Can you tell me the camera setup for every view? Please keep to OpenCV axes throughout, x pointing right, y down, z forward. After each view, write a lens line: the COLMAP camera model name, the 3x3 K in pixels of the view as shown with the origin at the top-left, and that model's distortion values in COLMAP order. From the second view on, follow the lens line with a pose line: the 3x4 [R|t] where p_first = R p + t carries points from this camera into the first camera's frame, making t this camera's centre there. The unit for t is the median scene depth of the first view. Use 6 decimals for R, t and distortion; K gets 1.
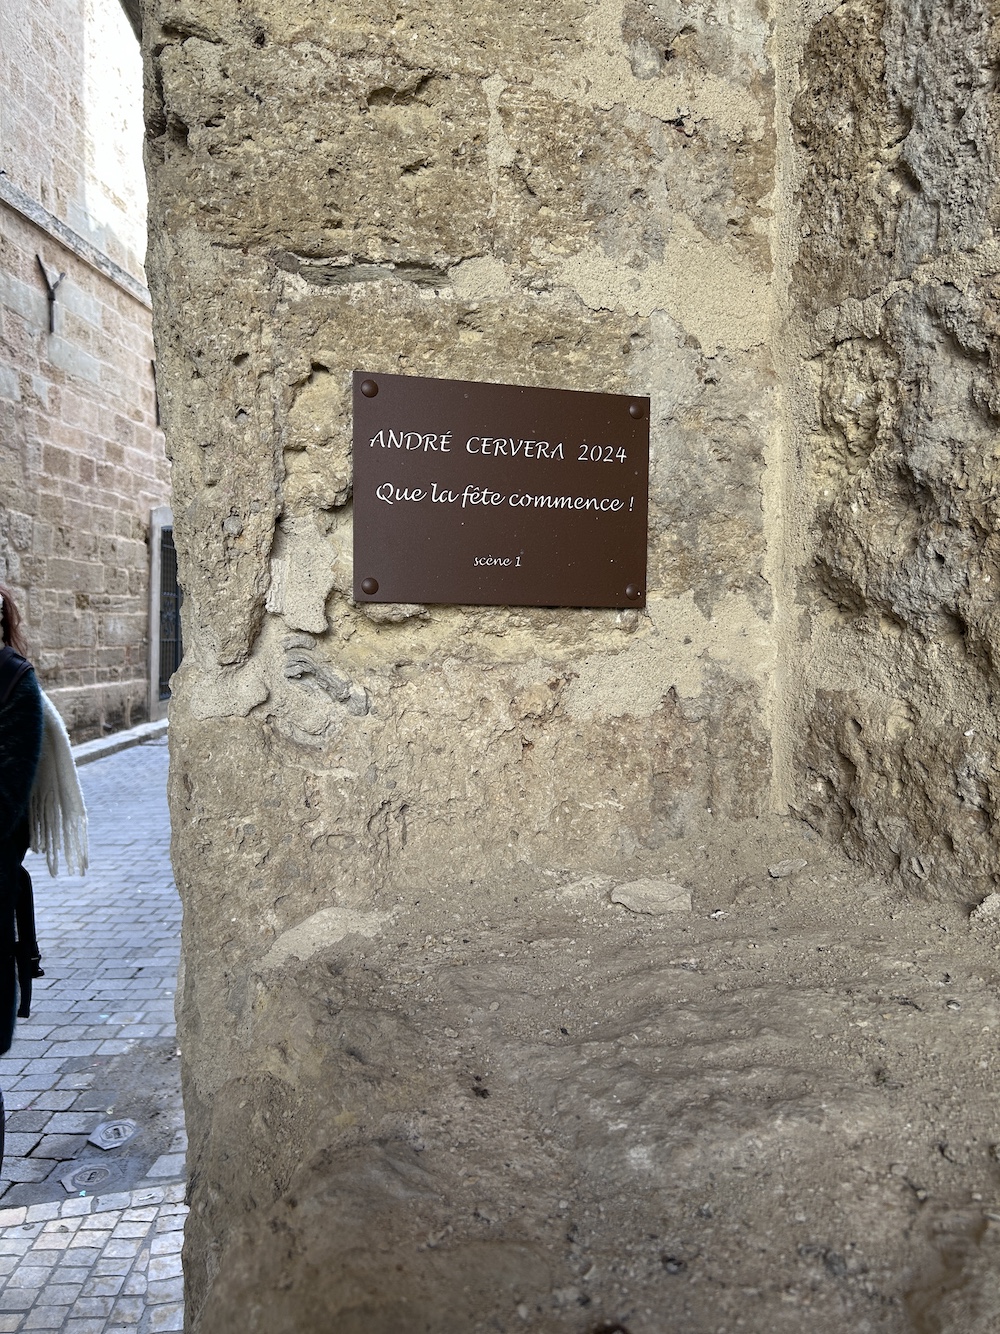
lens RADIAL K [[1003.4, 0, 500.0], [0, 1003.4, 667.0], [0, 0, 1]] dist [0.002092, 0.050810]
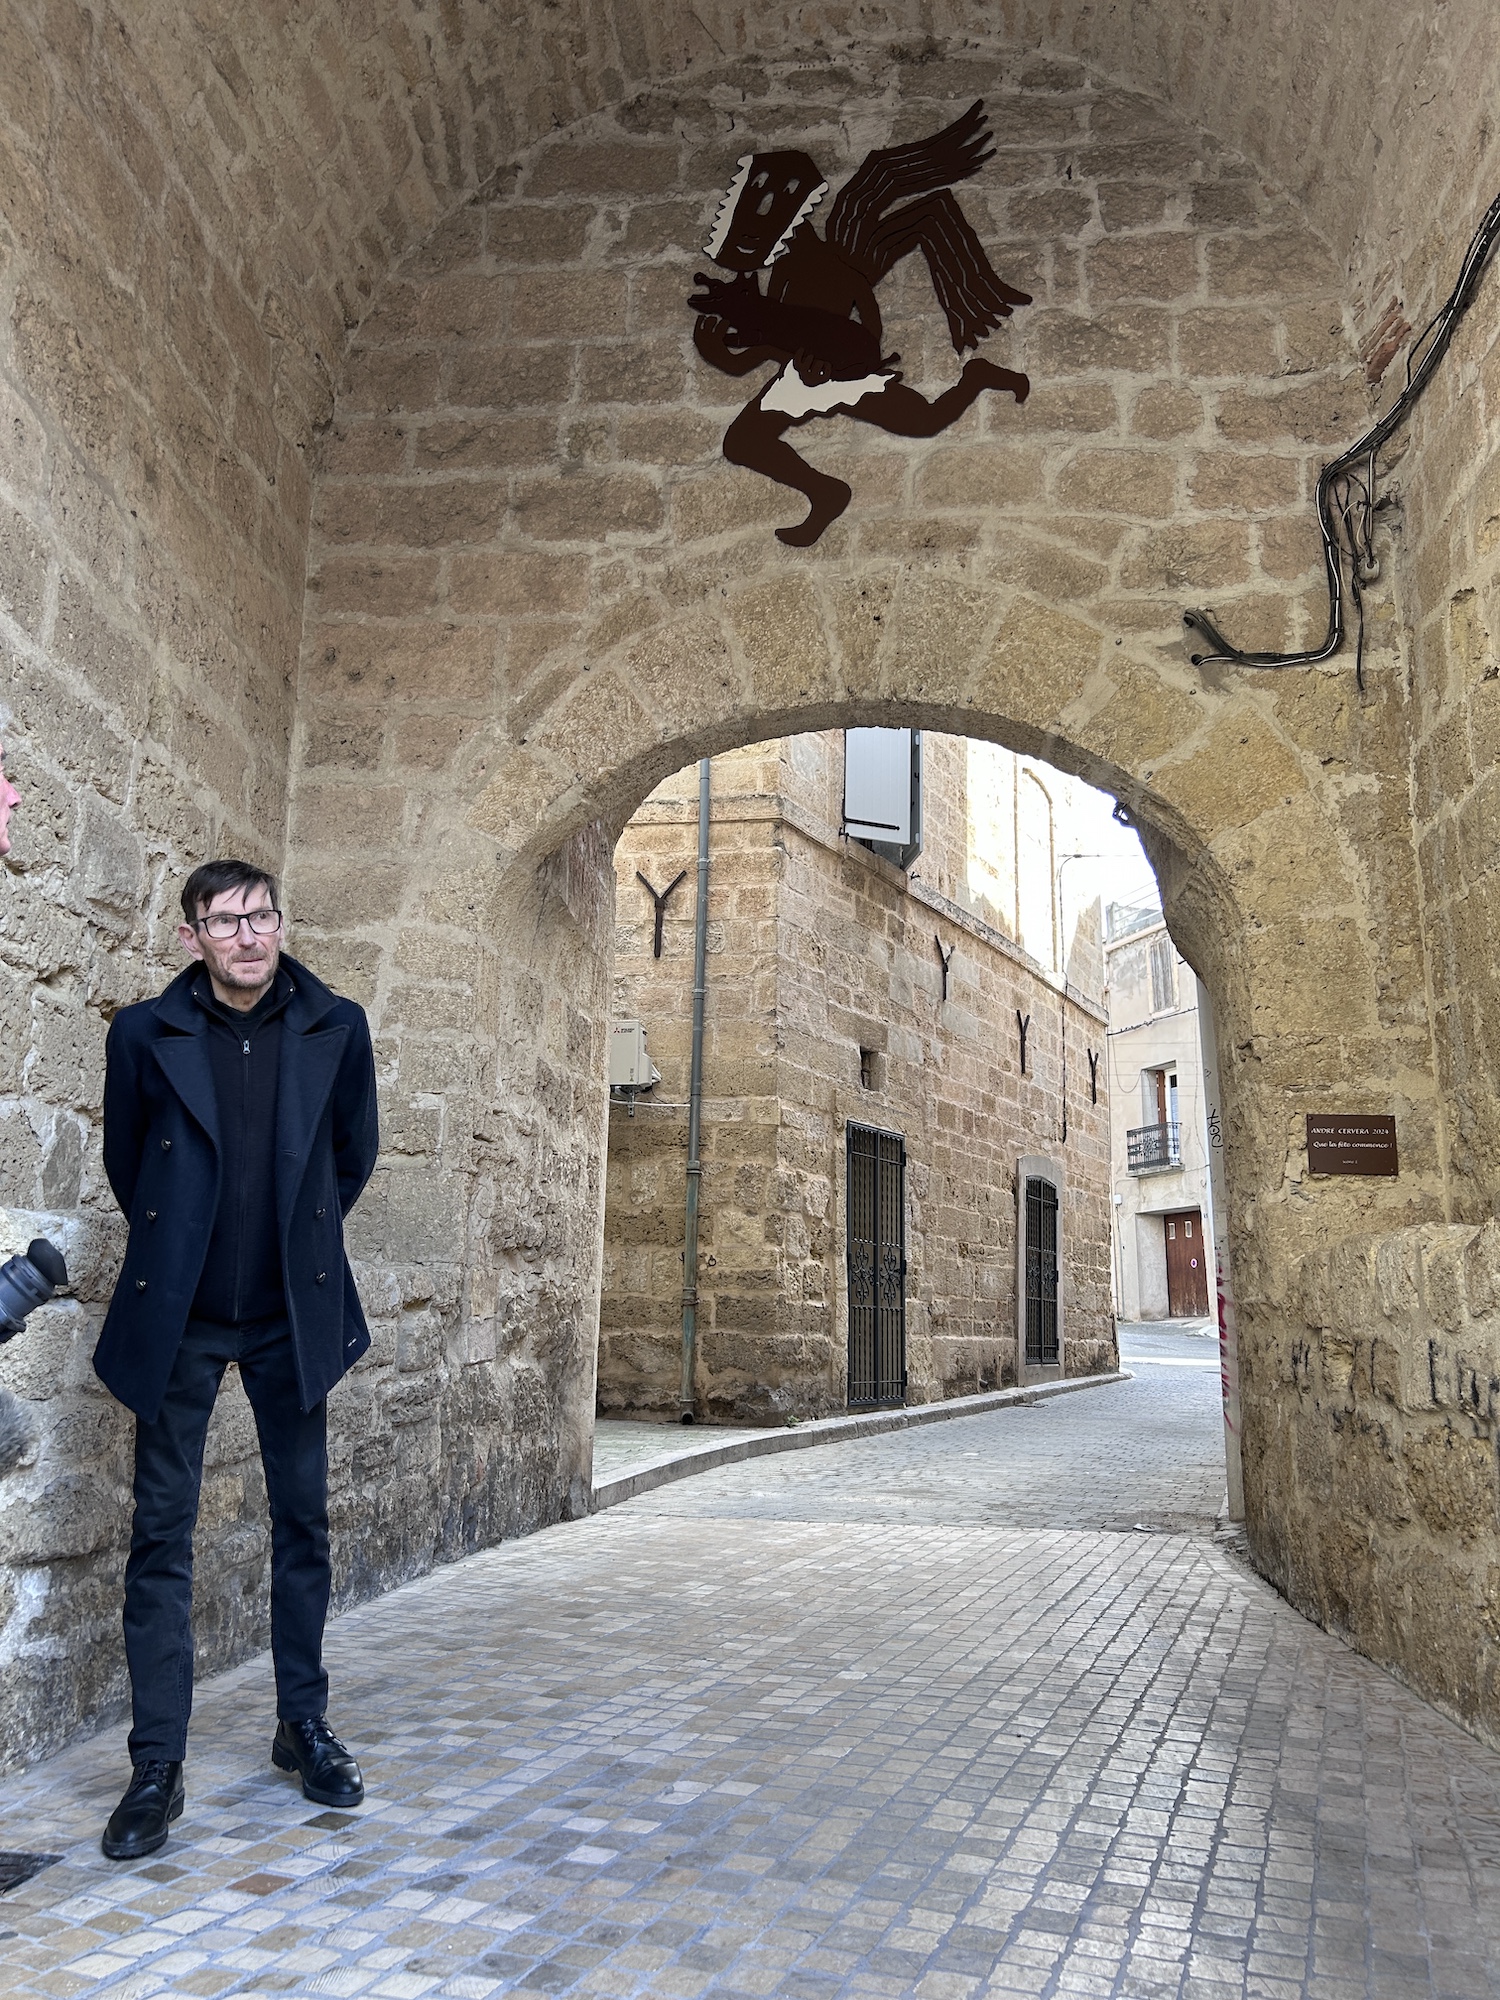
lens RADIAL K [[1468.2, 0, 750.0], [0, 1468.2, 1000.0], [0, 0, 1]] dist [0.166891, -0.376464]
pose [[0.905713, -0.069601, -0.418138, 0.034160], [-0.041348, 0.967218, -0.250560, 0.079378], [0.421870, 0.244225, 0.873144, -0.491963]]
